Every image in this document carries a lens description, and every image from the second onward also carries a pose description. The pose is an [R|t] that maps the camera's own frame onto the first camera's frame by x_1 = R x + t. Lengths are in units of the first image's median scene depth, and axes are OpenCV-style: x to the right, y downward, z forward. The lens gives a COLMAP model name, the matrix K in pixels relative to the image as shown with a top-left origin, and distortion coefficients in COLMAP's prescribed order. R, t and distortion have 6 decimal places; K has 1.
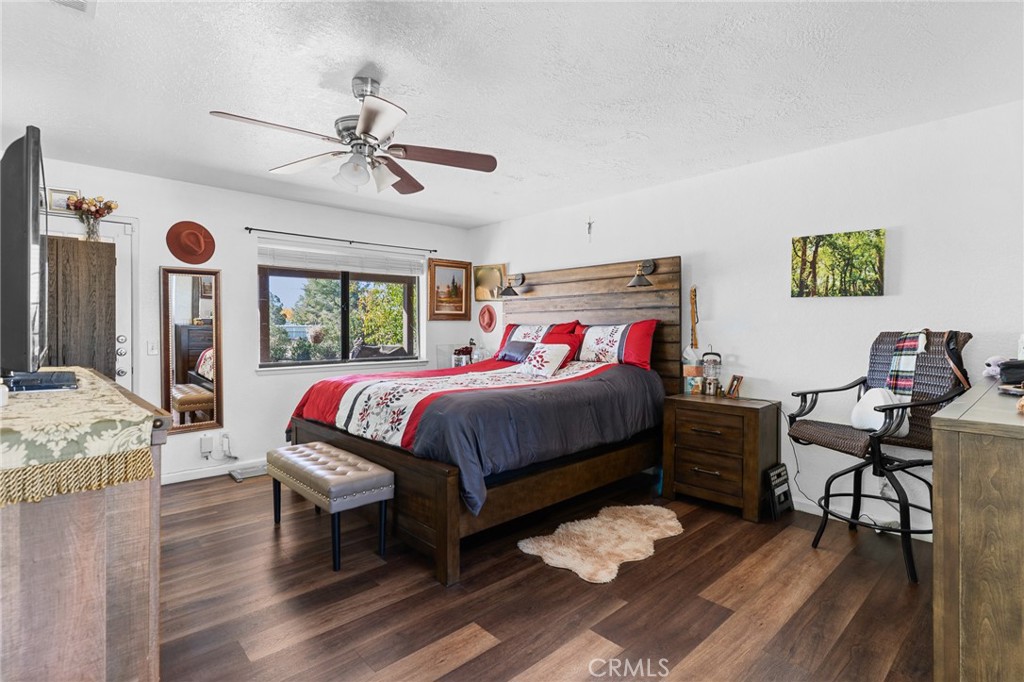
lens RADIAL K [[500.9, 0, 515.0], [0, 500.9, 327.4], [0, 0, 1]] dist [-0.000156, 0.000167]
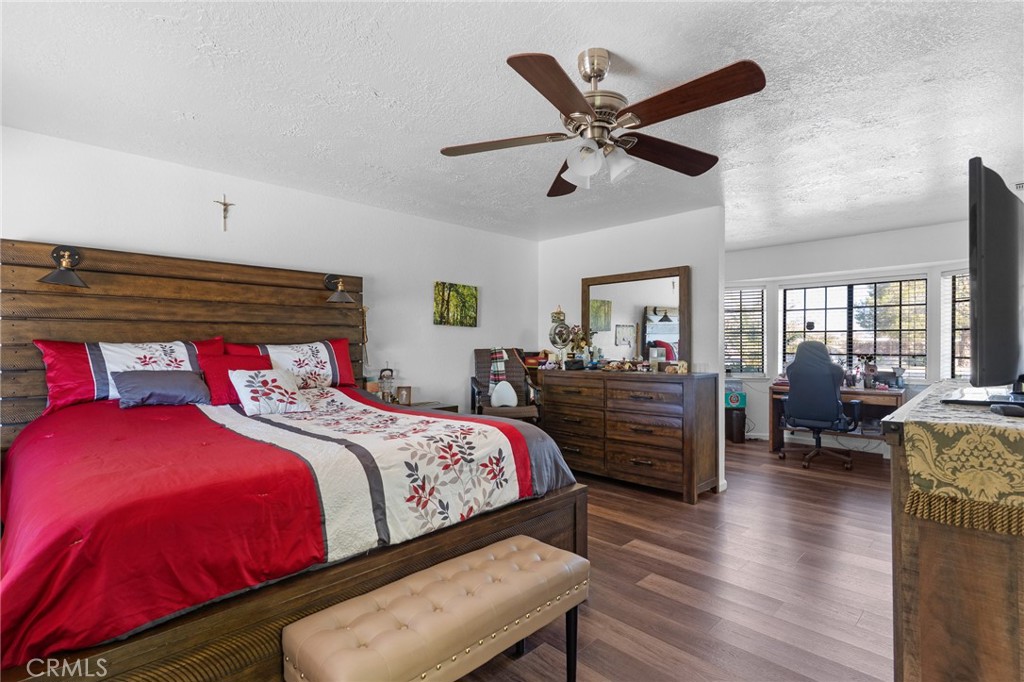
lens RADIAL K [[487.8, 0, 513.6], [0, 487.8, 347.9], [0, 0, 1]] dist [0.000055, 0.001083]
pose [[-0.026878, -0.003018, 0.999634, -0.813856], [0.001675, 0.999994, 0.003064, 0.000683], [-0.999637, 0.001757, -0.026873, 0.848418]]
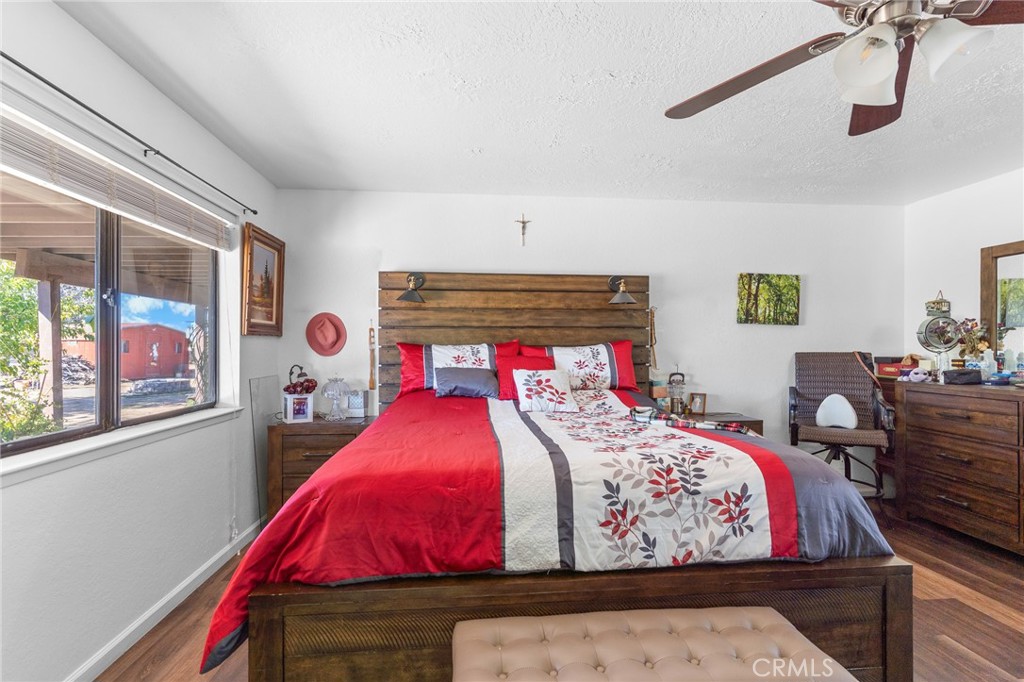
lens RADIAL K [[487.8, 0, 513.6], [0, 487.8, 347.9], [0, 0, 1]] dist [0.000055, 0.001083]
pose [[0.616263, 0.002744, 0.787536, -0.699805], [-0.002335, 0.999996, -0.001657, 0.001174], [-0.787537, -0.000818, 0.616267, 0.733306]]
